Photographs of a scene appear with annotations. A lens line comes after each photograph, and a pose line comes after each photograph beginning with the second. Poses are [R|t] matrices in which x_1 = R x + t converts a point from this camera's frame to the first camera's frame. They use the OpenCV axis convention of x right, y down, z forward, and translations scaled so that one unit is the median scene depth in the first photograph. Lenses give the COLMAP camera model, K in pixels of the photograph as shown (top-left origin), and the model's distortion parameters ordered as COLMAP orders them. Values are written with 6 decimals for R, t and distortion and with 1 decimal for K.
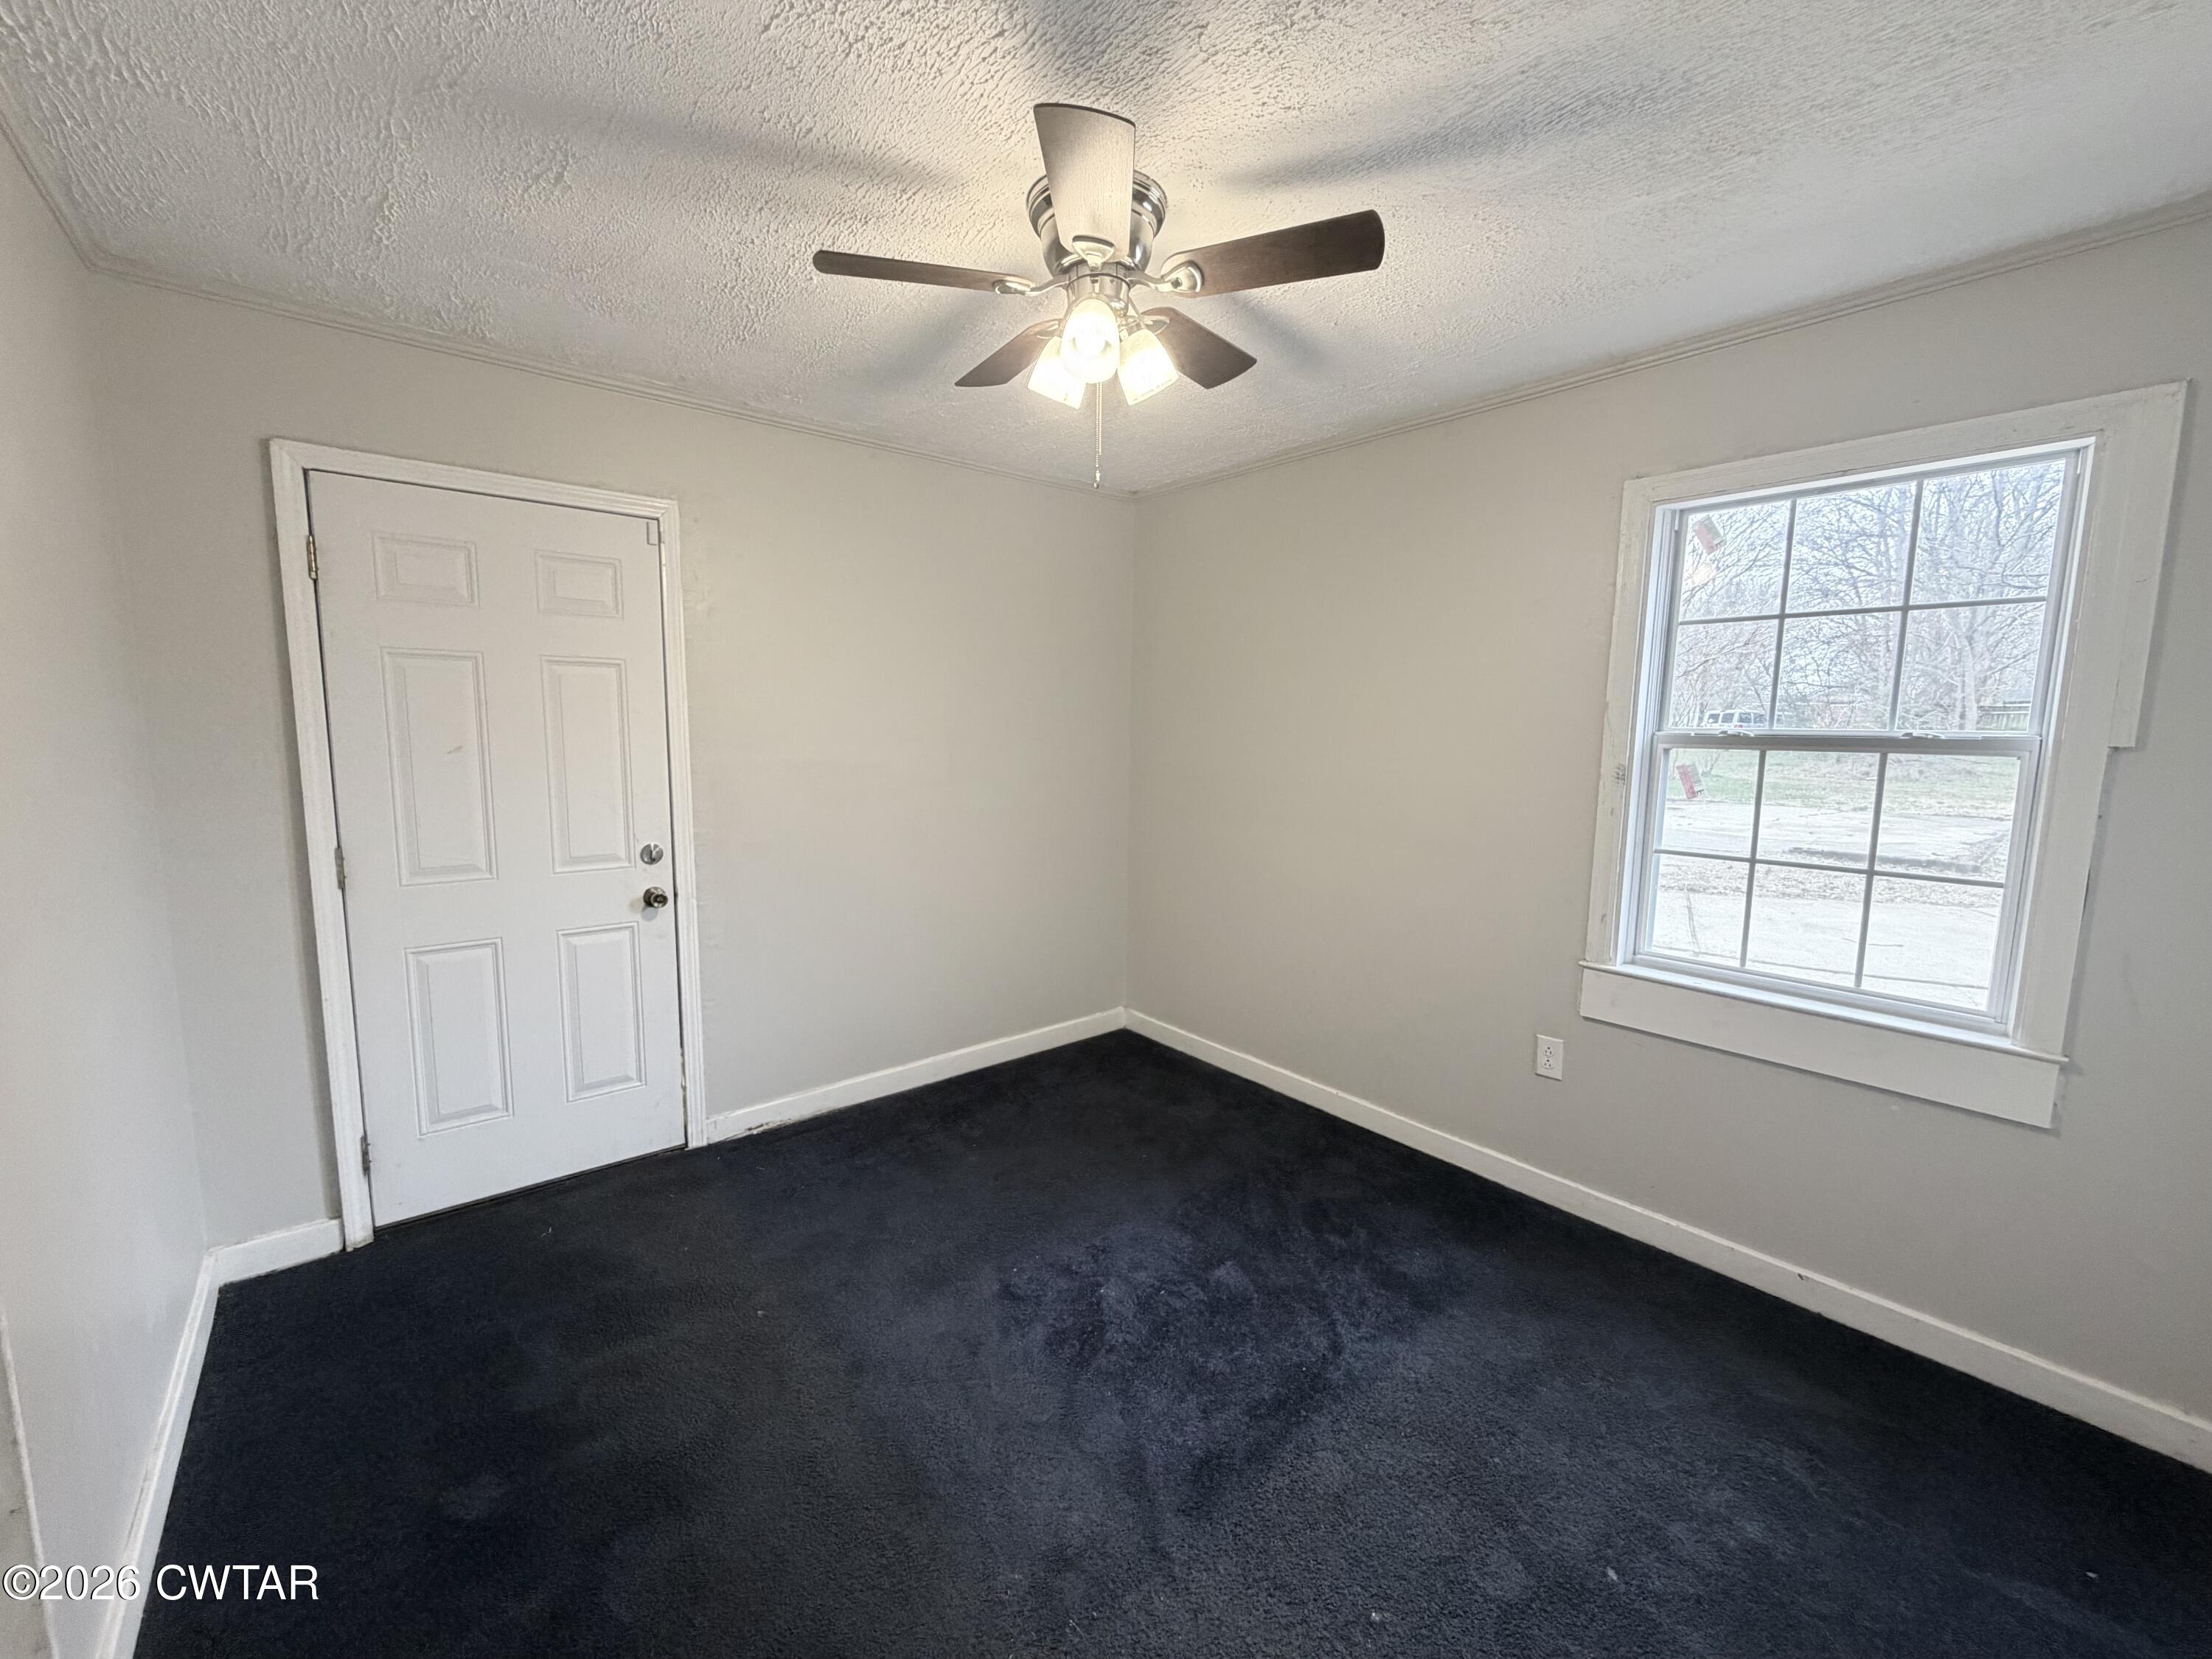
lens RADIAL K [[877.2, 0, 1099.6], [0, 877.2, 829.0], [0, 0, 1]] dist [-0.001435, -0.001249]
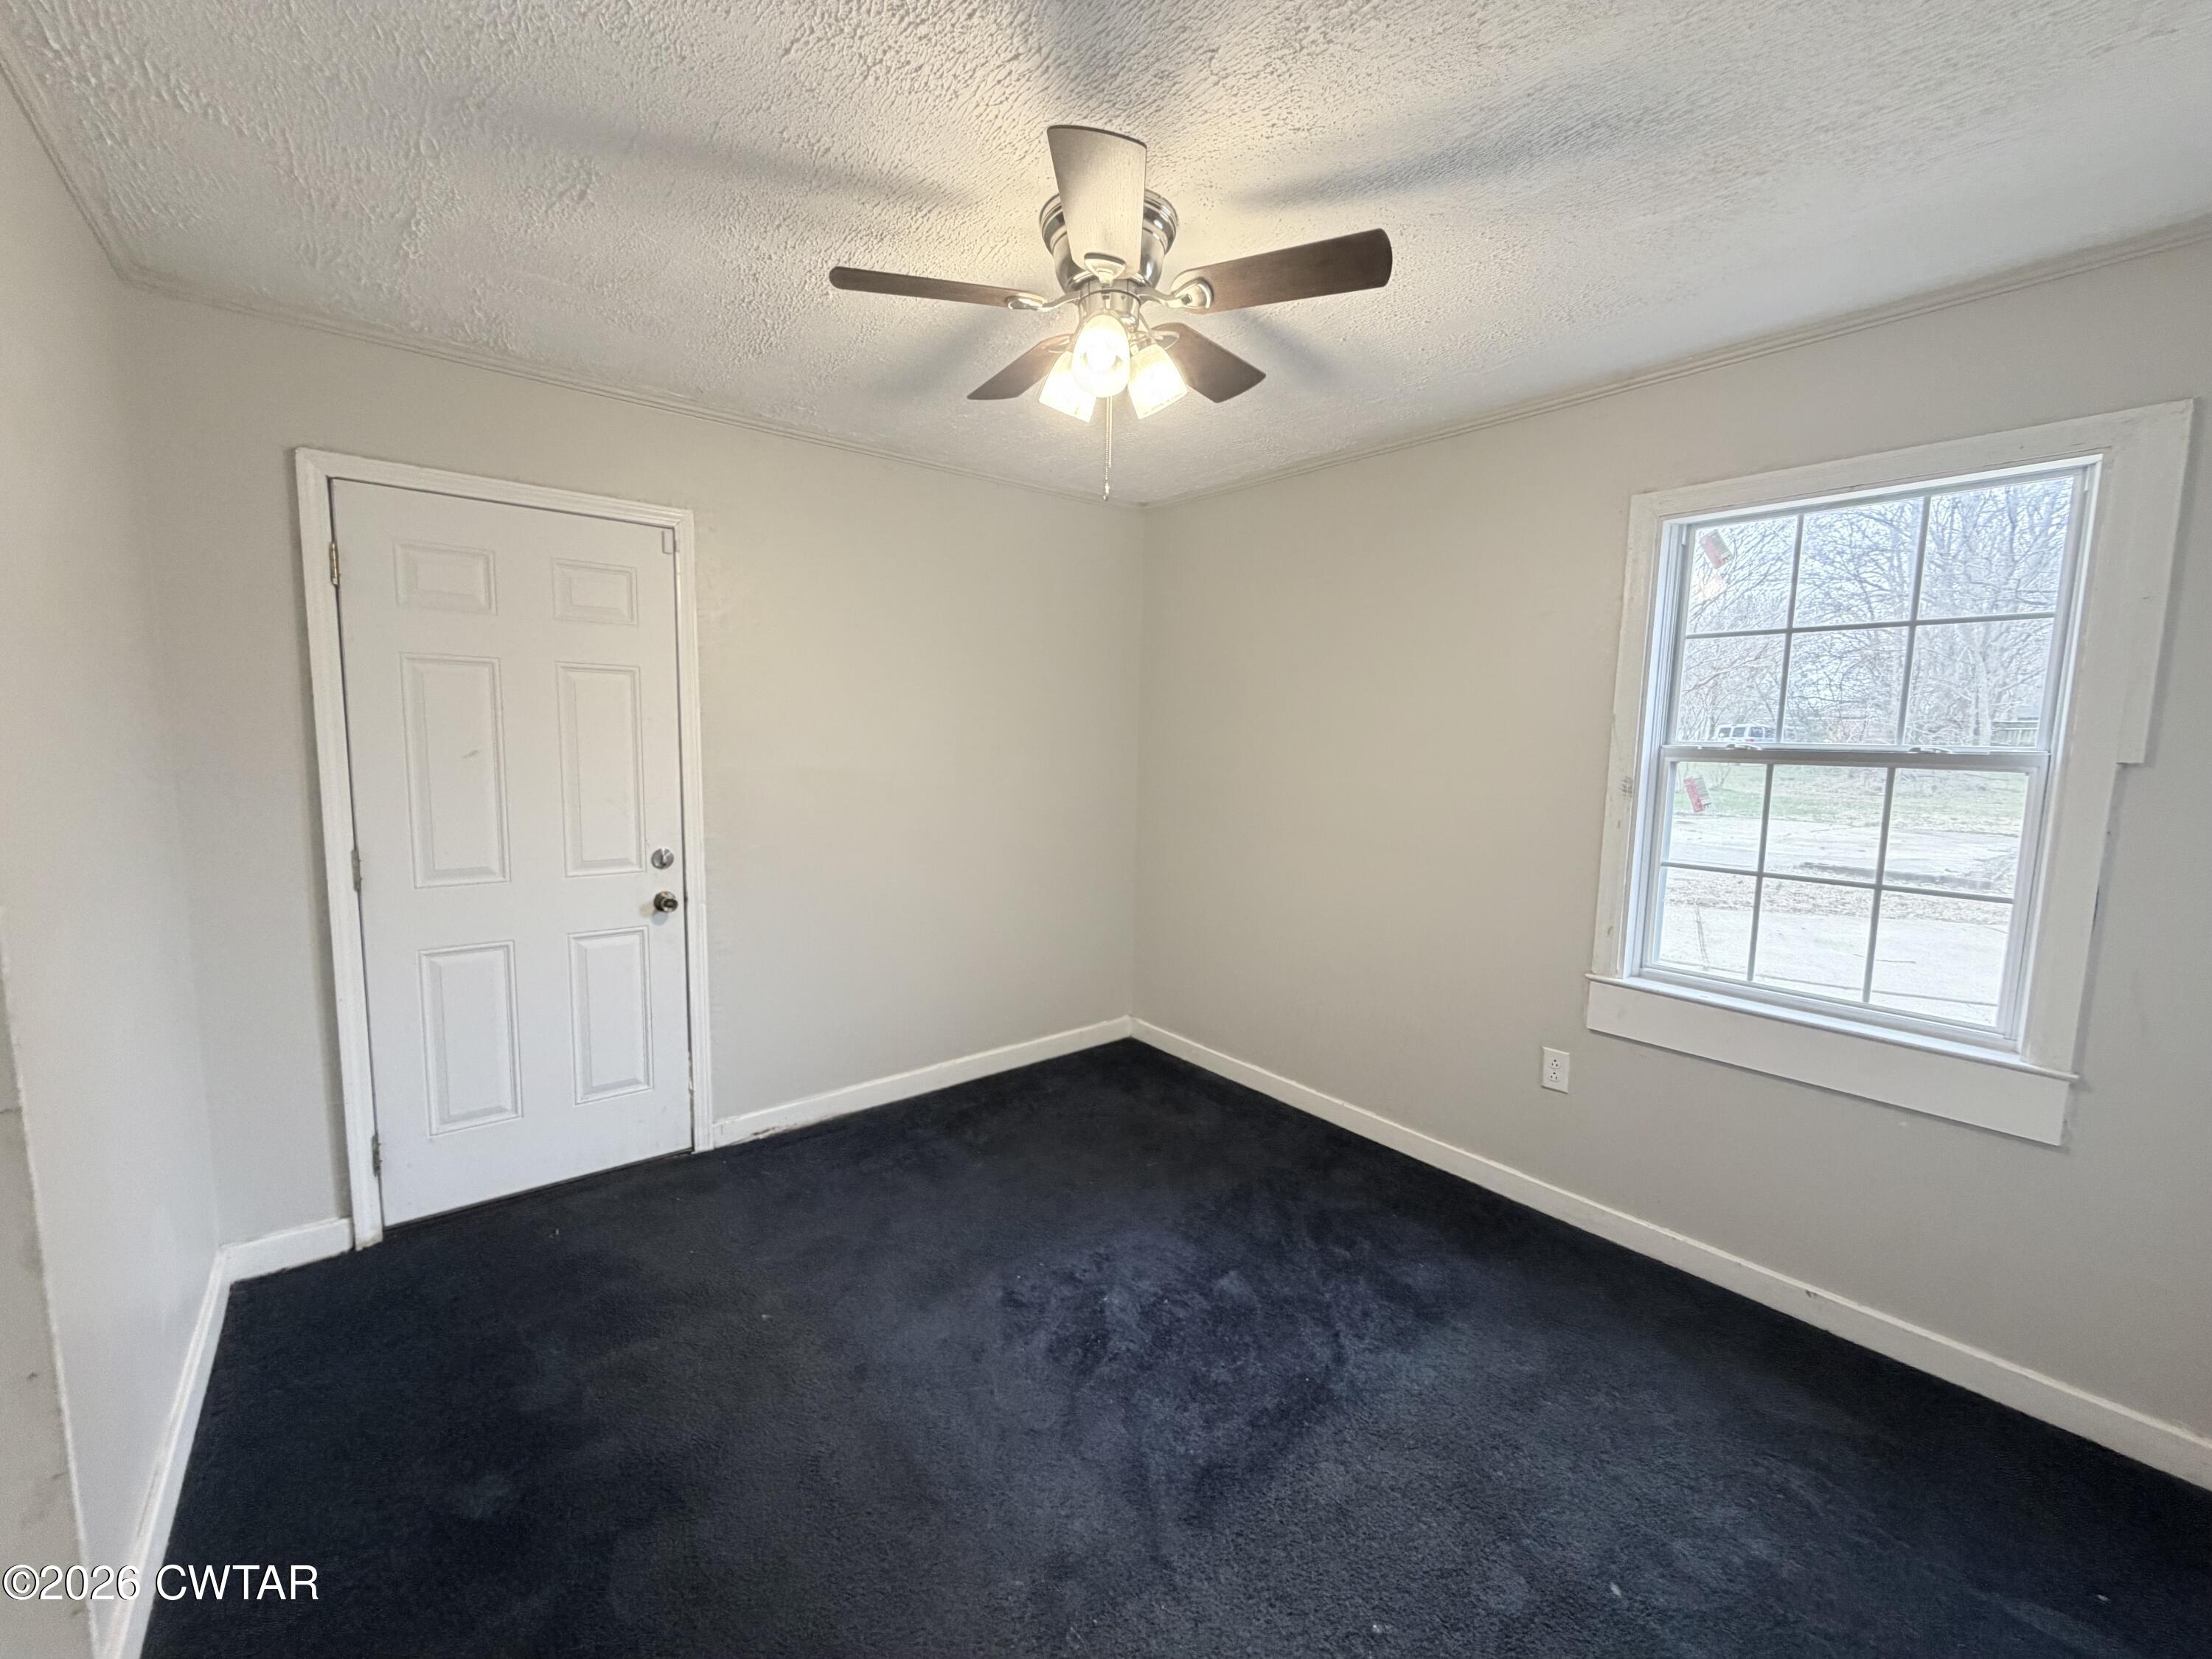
lens RADIAL K [[877.2, 0, 1099.2], [0, 877.2, 827.3], [0, 0, 1]] dist [-0.001435, -0.001249]
pose [[0.999929, 0.007921, -0.008847, 0.000475], [-0.008036, 0.999884, -0.012963, 0.001607], [0.008744, 0.013034, 0.999877, -0.006960]]
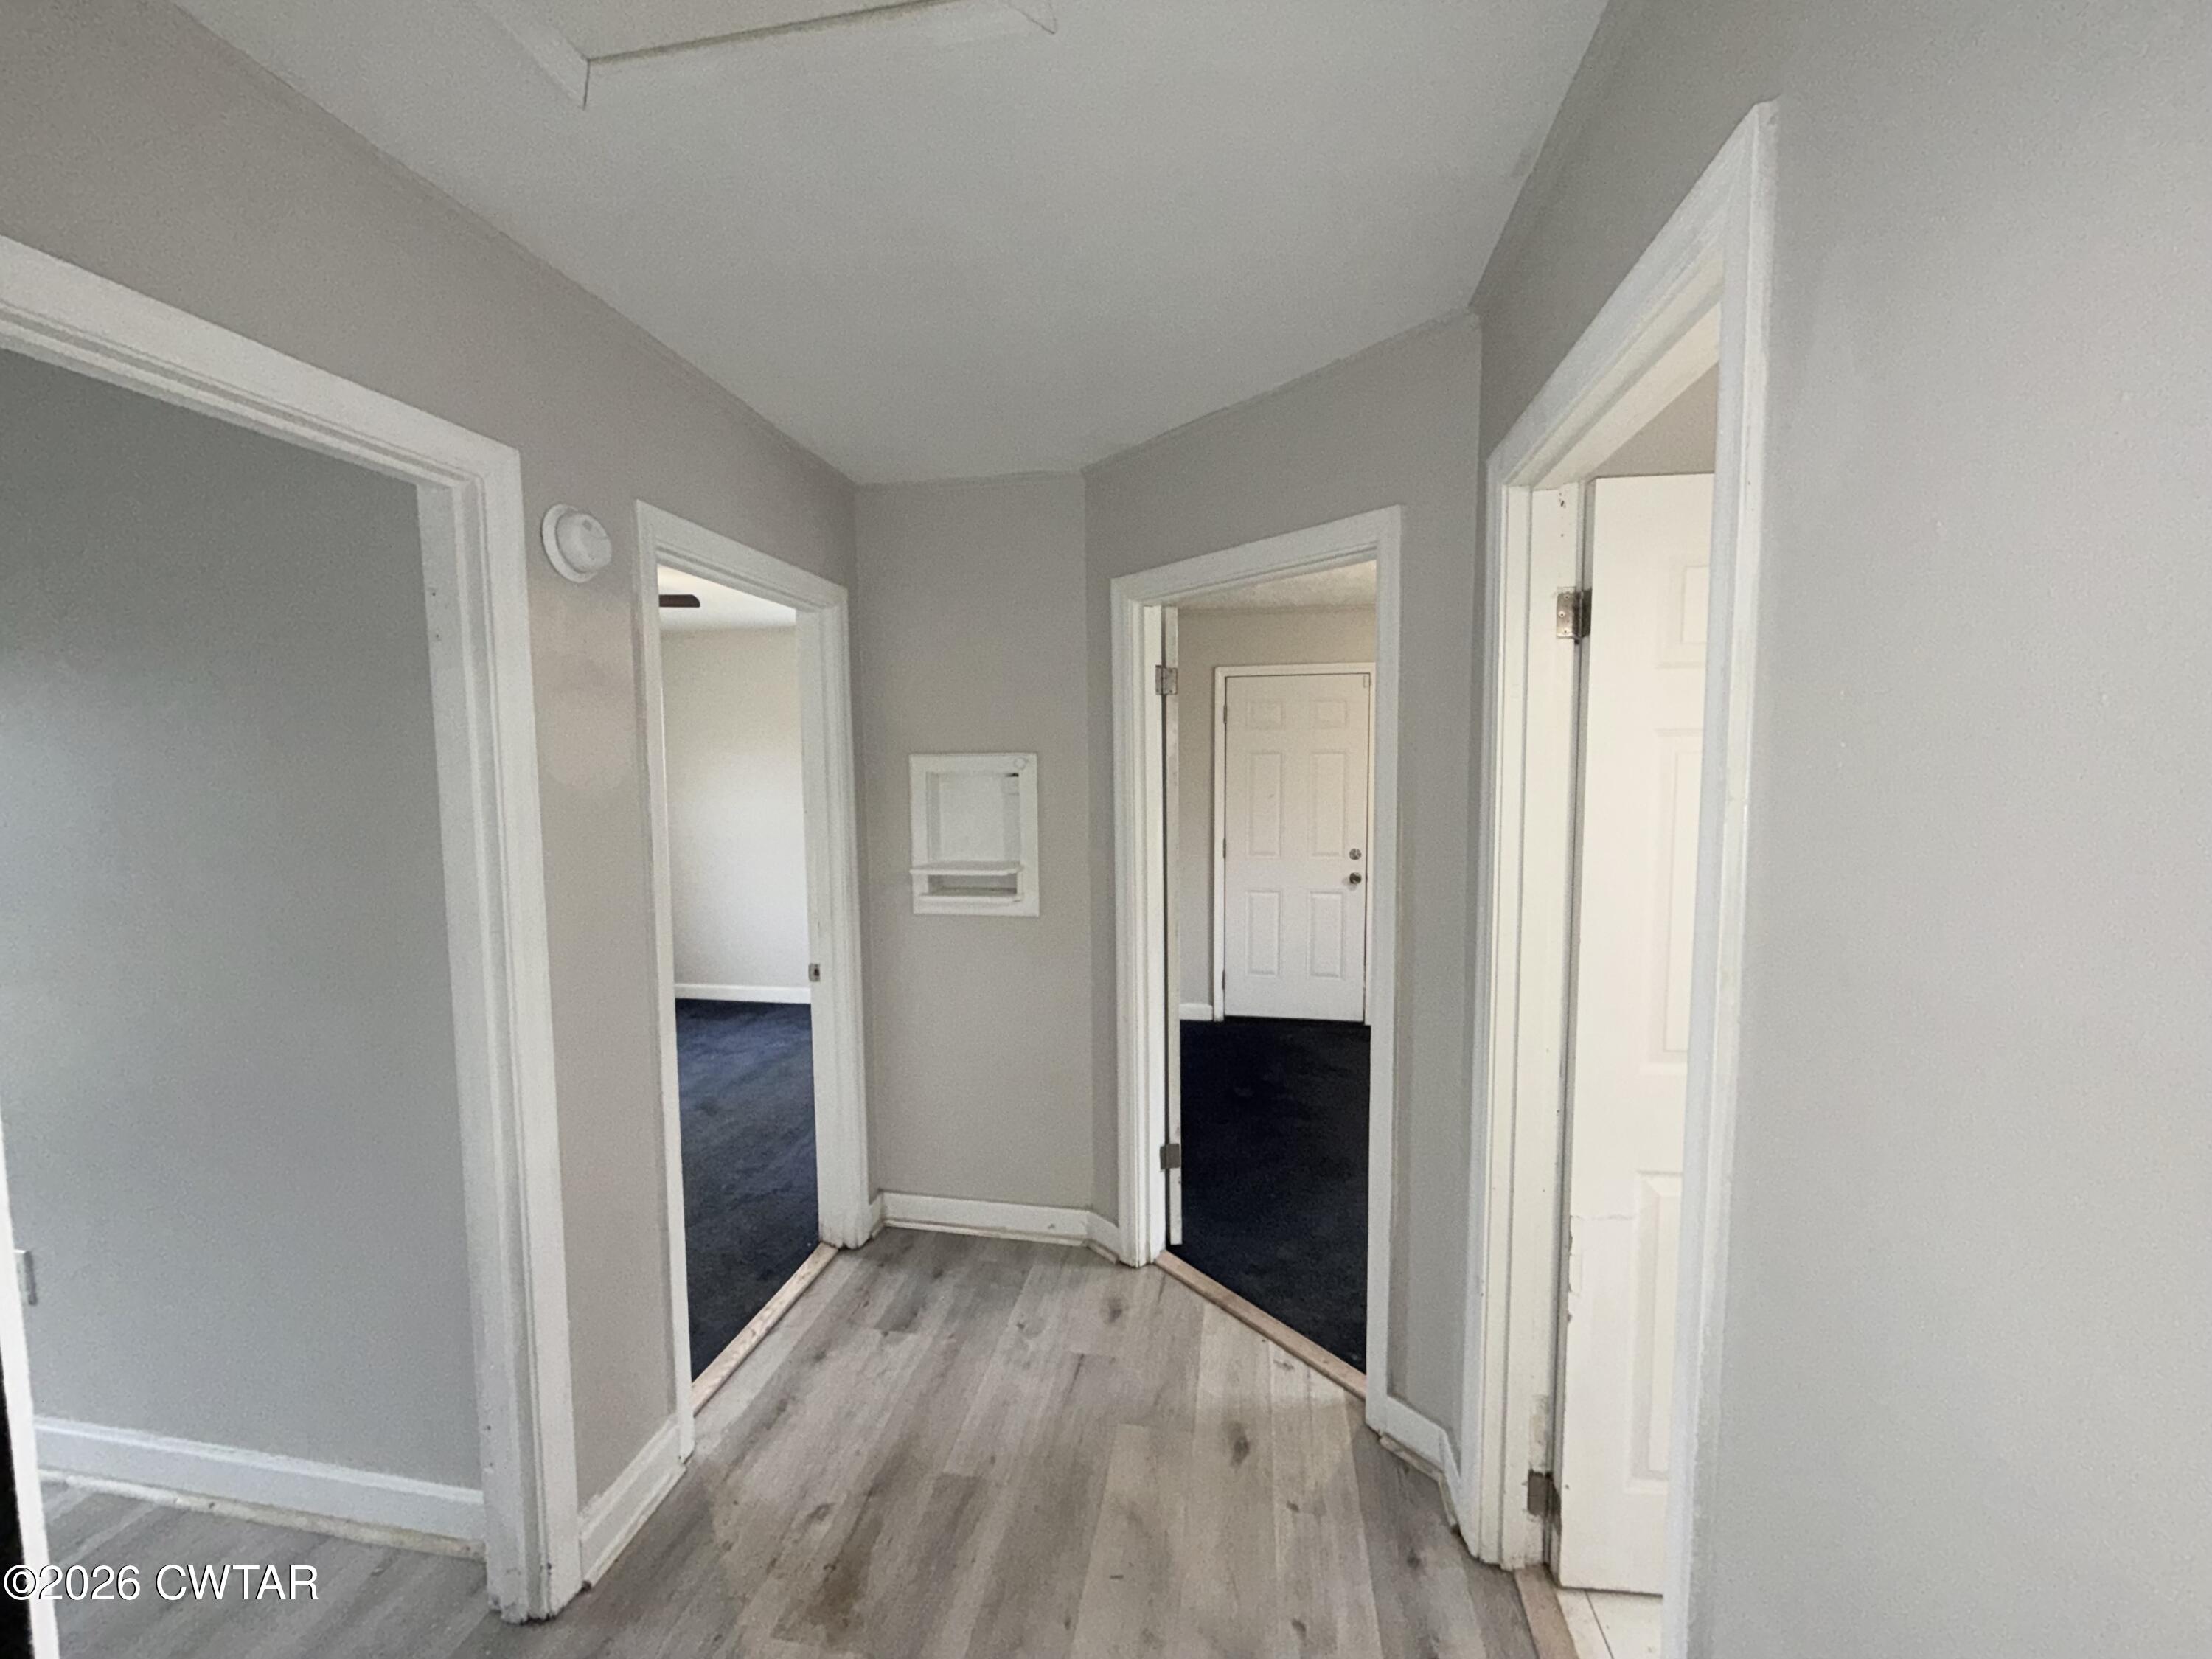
lens RADIAL K [[877.2, 0, 1099.1], [0, 877.2, 837.0], [0, 0, 1]] dist [-0.001435, -0.001249]
pose [[0.634504, 0.034948, -0.772129, 0.749106], [-0.077449, 0.996824, -0.018526, 0.091319], [0.769029, 0.071555, 0.635196, -0.767004]]
